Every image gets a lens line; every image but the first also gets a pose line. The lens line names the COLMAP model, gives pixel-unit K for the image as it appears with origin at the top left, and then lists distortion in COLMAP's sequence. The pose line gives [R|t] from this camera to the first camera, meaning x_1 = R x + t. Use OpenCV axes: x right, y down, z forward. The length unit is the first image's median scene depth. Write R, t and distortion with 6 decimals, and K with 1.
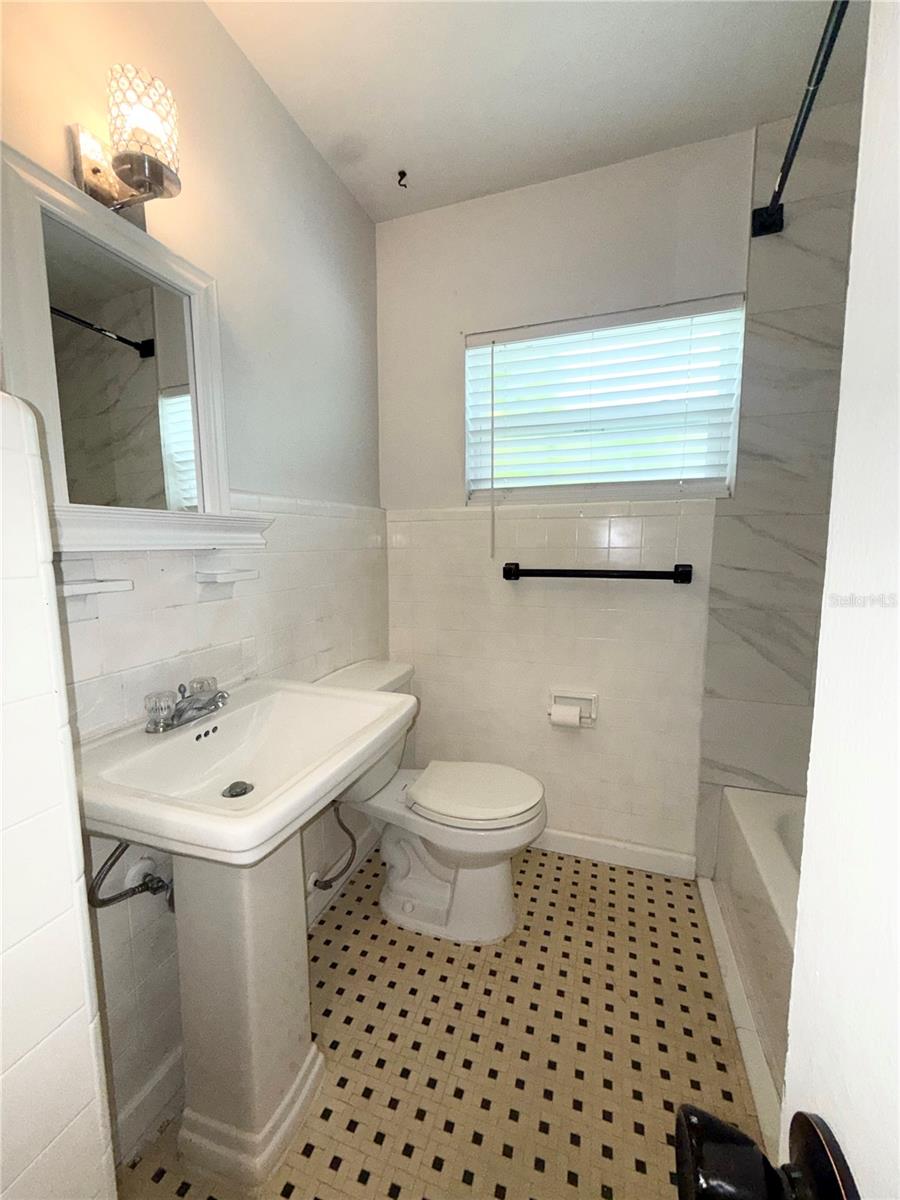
lens RADIAL K [[479.5, 0, 454.8], [0, 479.5, 600.5], [0, 0, 1]] dist [-0.002766, 0.000704]
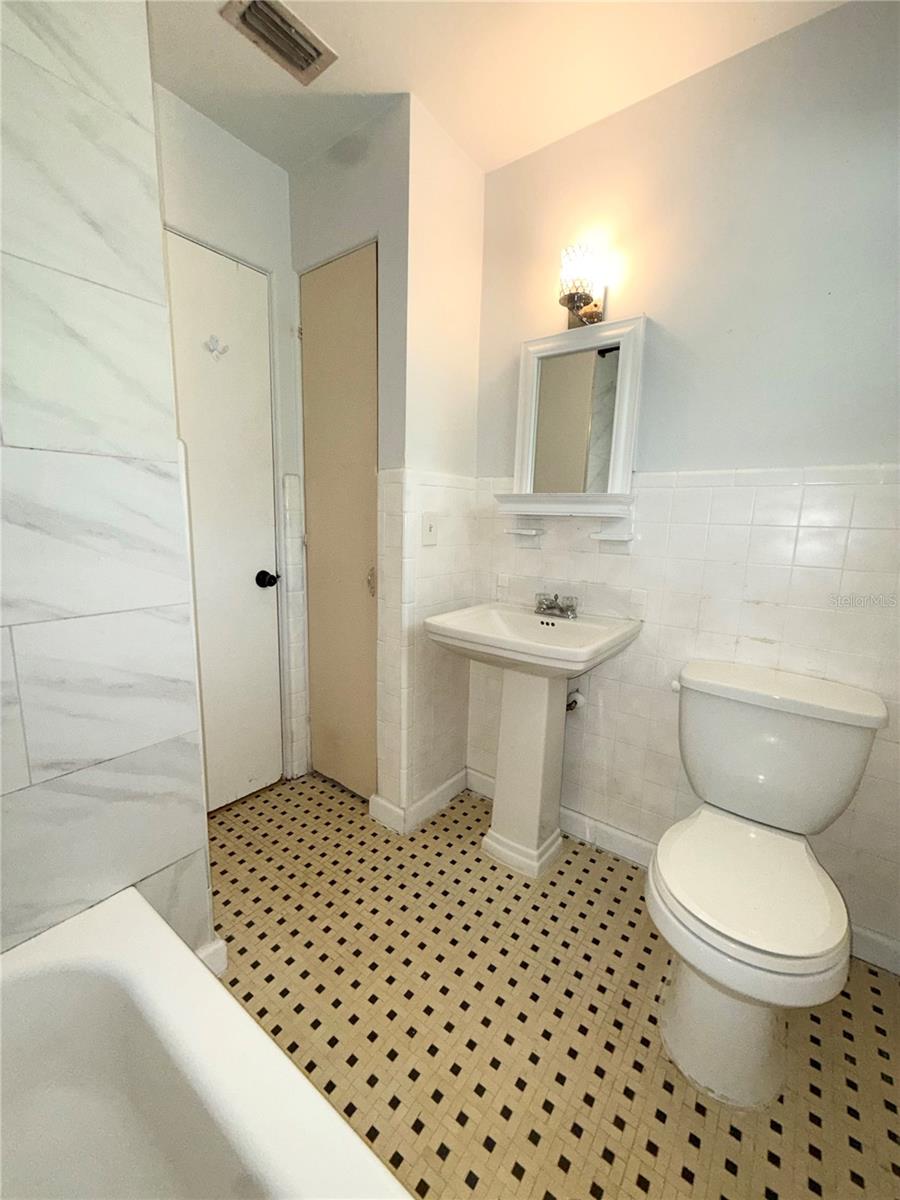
lens RADIAL K [[479.5, 0, 446.0], [0, 479.5, 598.8], [0, 0, 1]] dist [-0.002766, 0.000704]
pose [[-0.318511, 0.162304, -0.933921, 0.728433], [-0.136093, 0.967196, 0.214500, -0.078129], [0.938099, 0.195421, -0.285974, 0.697851]]
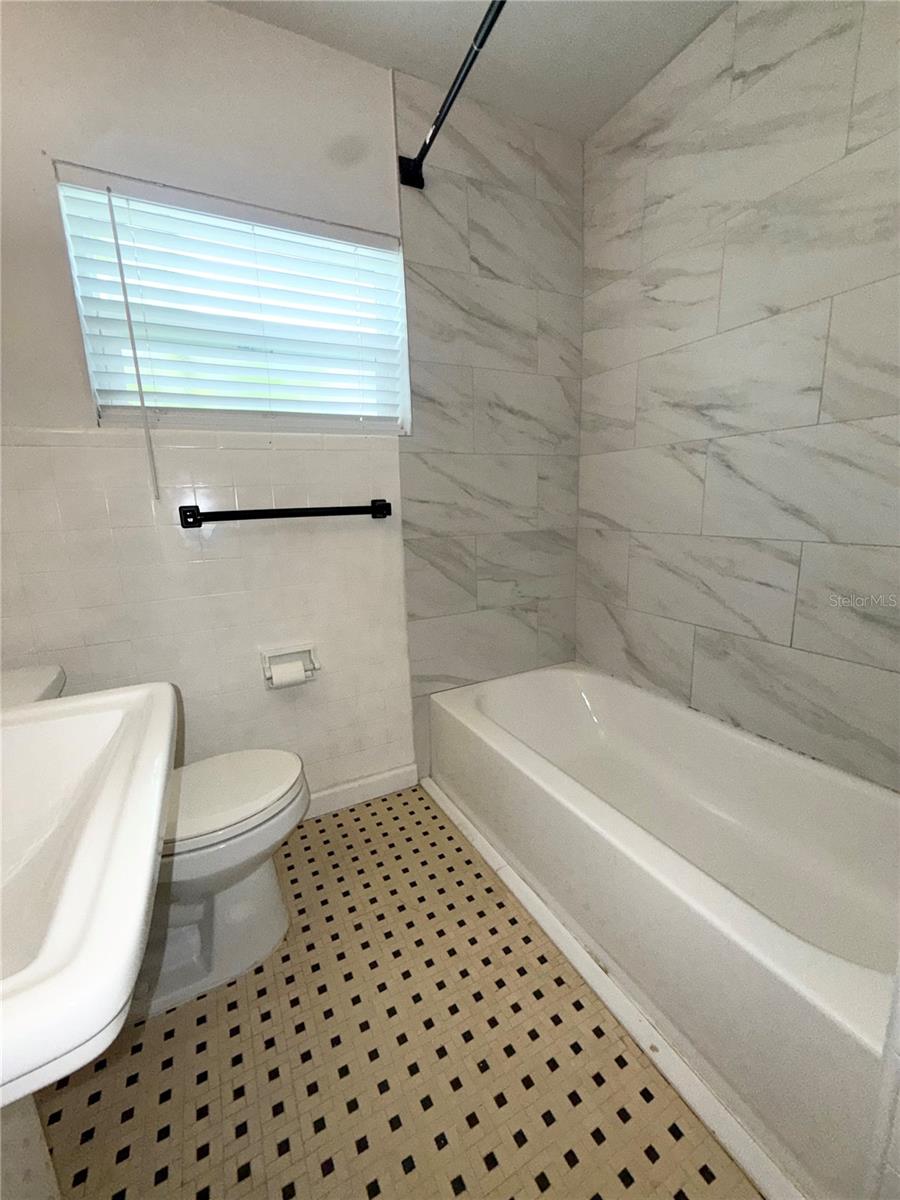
lens RADIAL K [[479.5, 0, 454.5], [0, 479.5, 597.6], [0, 0, 1]] dist [-0.002766, 0.000704]
pose [[0.687860, -0.164511, 0.706955, -0.181833], [0.118270, 0.986363, 0.114455, 0.035766], [-0.716143, 0.004883, 0.697936, 0.163159]]
